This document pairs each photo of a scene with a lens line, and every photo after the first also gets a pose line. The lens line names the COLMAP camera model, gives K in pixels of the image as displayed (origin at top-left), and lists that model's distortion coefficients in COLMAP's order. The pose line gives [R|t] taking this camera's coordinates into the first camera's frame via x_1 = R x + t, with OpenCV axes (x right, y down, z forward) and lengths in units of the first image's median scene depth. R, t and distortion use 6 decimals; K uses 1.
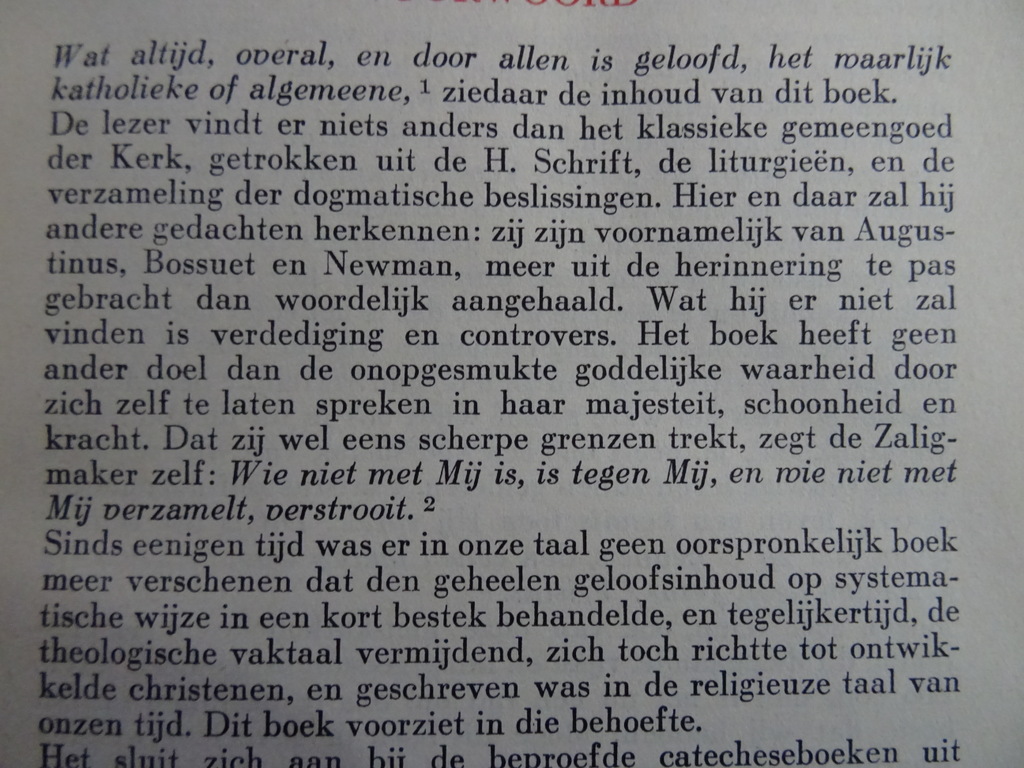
lens RADIAL K [[726.4, 0, 512.3], [0, 726.4, 384.5], [0, 0, 1]] dist [0.005626, -0.027010]
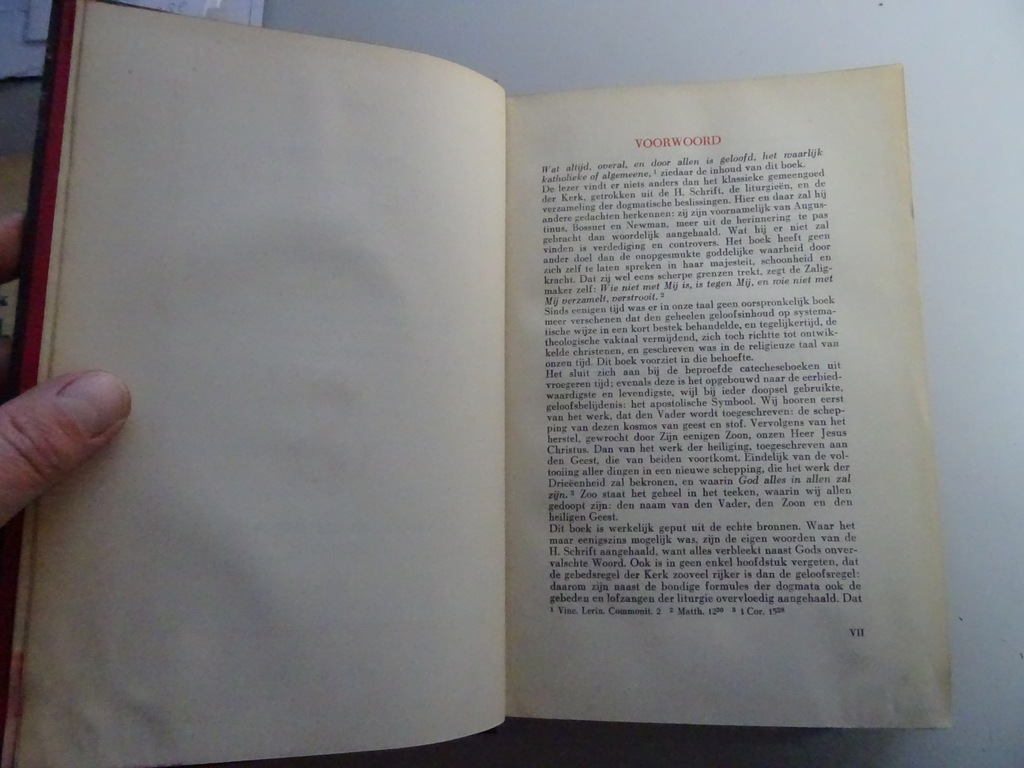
lens RADIAL K [[726.4, 0, 513.6], [0, 726.4, 385.9], [0, 0, 1]] dist [0.005626, -0.027010]
pose [[0.993036, -0.033405, -0.112978, -0.419459], [0.019263, 0.992093, -0.124019, 0.952892], [0.116228, 0.120979, 0.985827, -2.214862]]
